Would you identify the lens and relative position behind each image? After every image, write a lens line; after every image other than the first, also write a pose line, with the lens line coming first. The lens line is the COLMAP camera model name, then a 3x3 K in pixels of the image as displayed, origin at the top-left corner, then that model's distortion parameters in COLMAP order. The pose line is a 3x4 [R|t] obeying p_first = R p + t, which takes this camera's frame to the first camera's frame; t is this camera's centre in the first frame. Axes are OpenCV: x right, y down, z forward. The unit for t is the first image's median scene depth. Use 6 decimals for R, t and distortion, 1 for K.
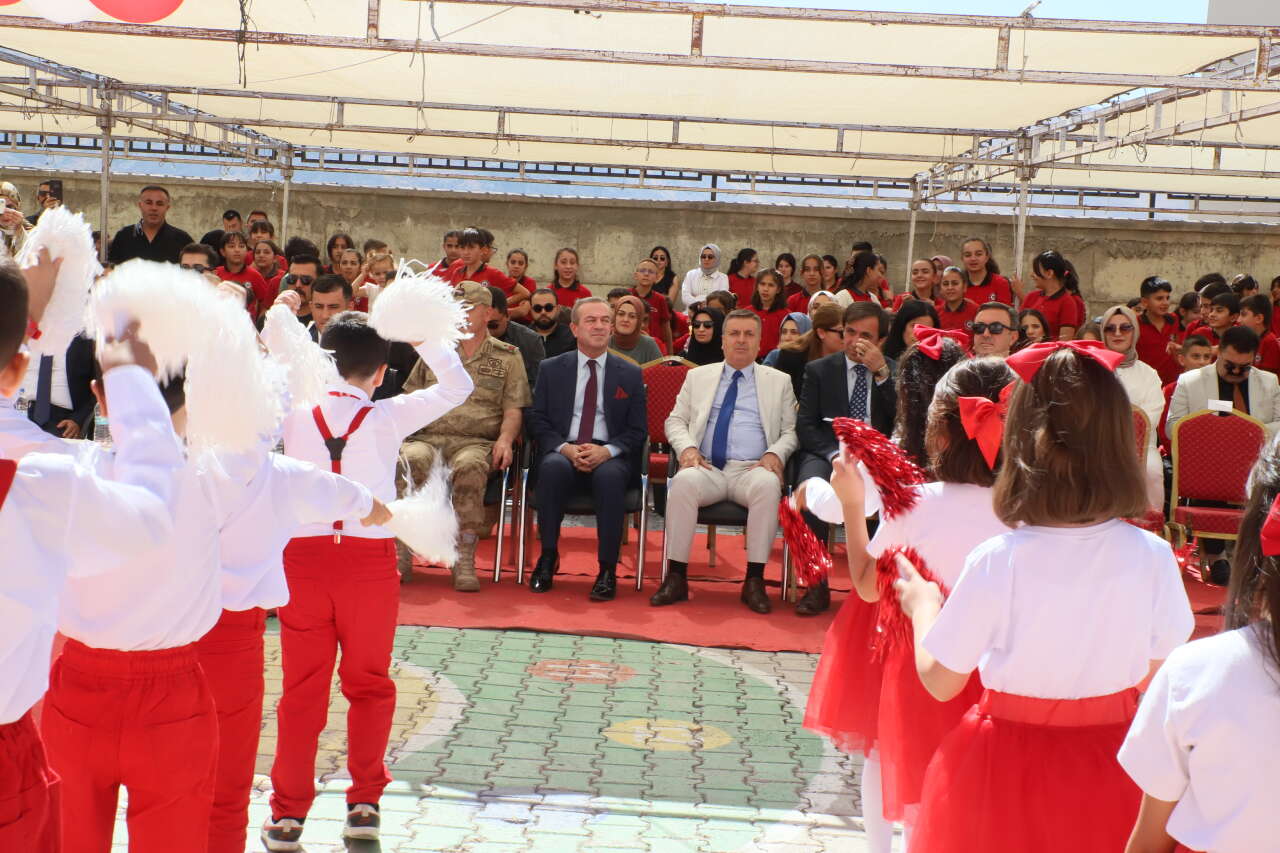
lens RADIAL K [[1990.4, 0, 642.1], [0, 1990.4, 429.0], [0, 0, 1]] dist [0.104327, 0.000000]
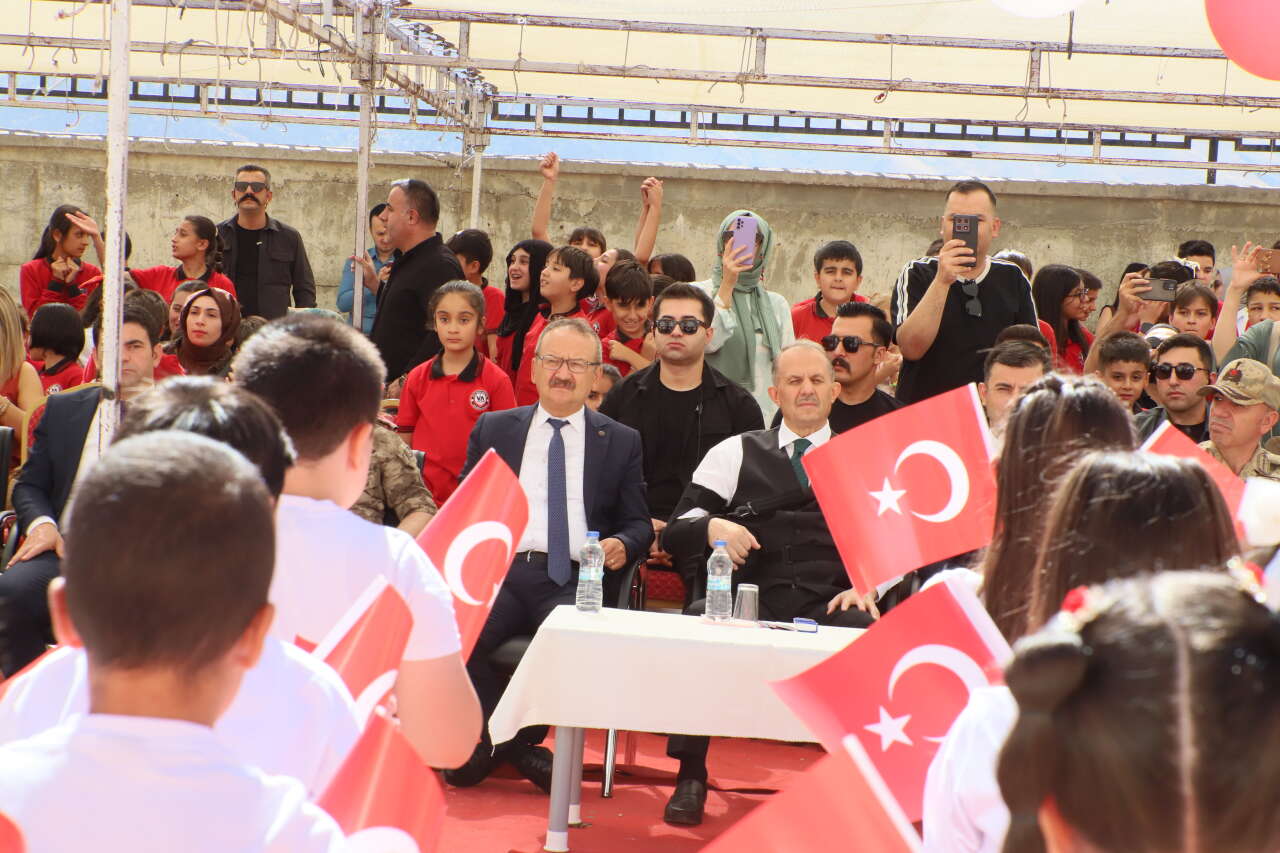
lens RADIAL K [[3637.0, 0, 639.0], [0, 3637.0, 425.5], [0, 0, 1]] dist [0.278291, 0.000000]
pose [[0.999959, -0.000439, -0.008992, -0.176693], [0.000089, 0.999245, -0.038860, -0.005857], [0.009002, 0.038857, 0.999204, -0.078252]]
